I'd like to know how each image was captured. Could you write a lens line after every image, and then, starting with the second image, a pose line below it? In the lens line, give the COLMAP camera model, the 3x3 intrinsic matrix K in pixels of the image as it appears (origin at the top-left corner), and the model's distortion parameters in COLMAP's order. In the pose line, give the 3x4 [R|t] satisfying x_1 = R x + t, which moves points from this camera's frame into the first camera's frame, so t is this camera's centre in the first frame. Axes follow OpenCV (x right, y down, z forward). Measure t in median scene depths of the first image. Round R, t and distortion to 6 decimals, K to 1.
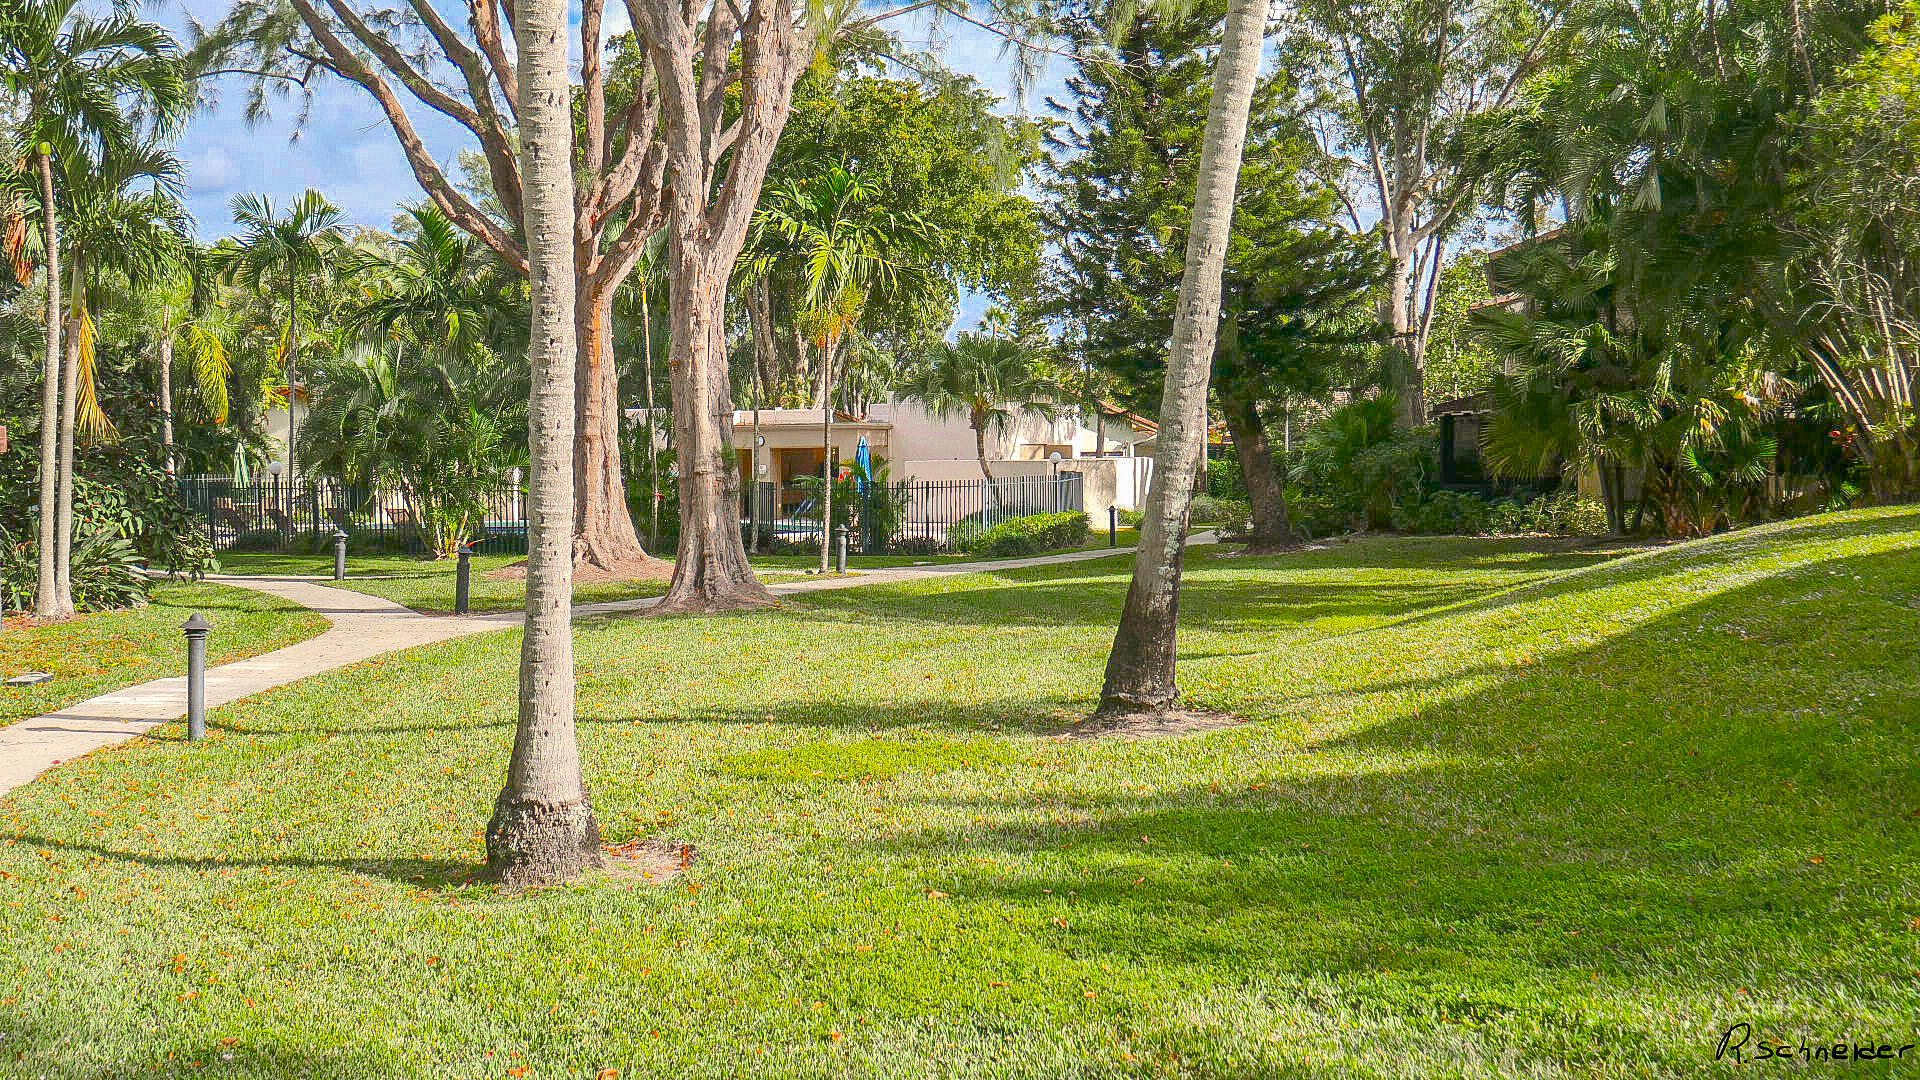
lens RADIAL K [[2196.9, 0, 960.0], [0, 2196.9, 540.0], [0, 0, 1]] dist [0.024169, -0.005580]
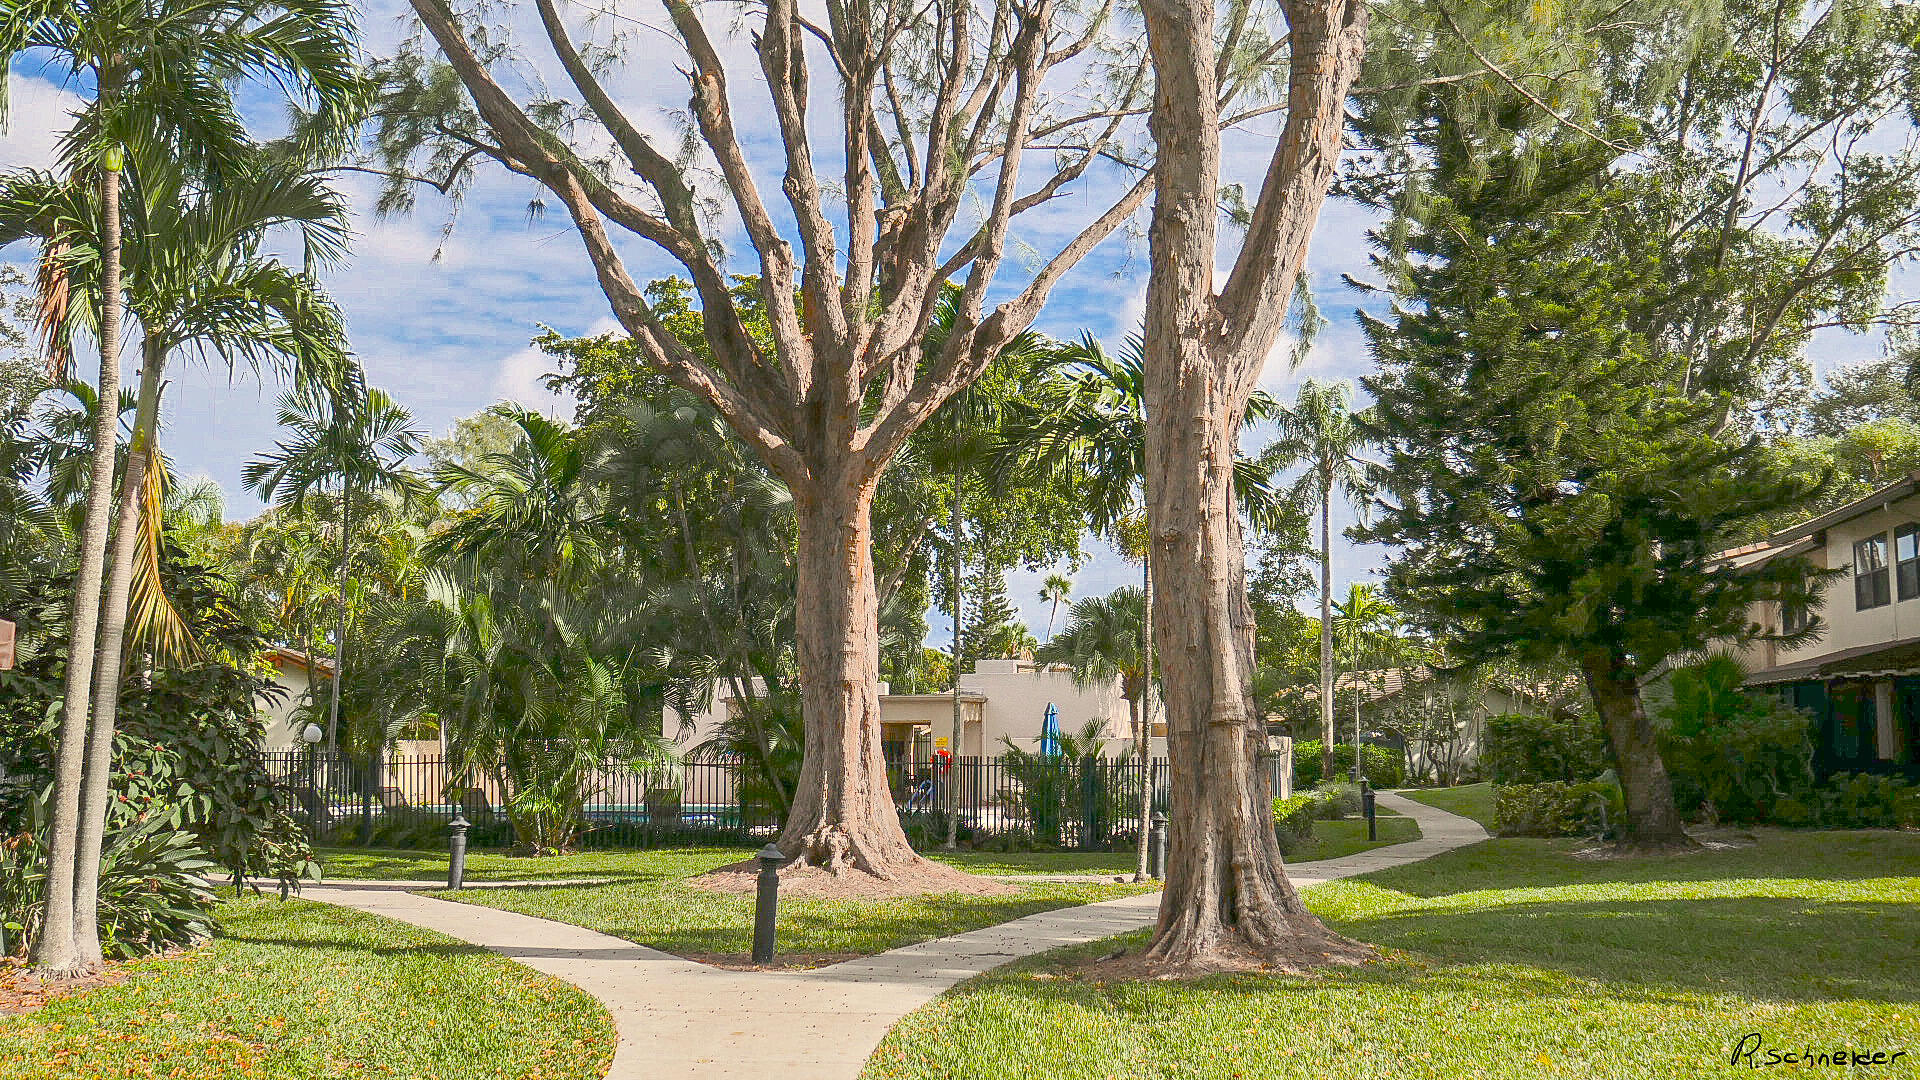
lens RADIAL K [[1991.9, 0, 960.0], [0, 1991.9, 540.0], [0, 0, 1]] dist [0.016544, 0.034100]
pose [[0.997701, 0.015328, 0.066016, -0.200356], [-0.005800, 0.989824, -0.142177, -0.002632], [-0.067524, 0.141468, 0.987637, 0.423856]]
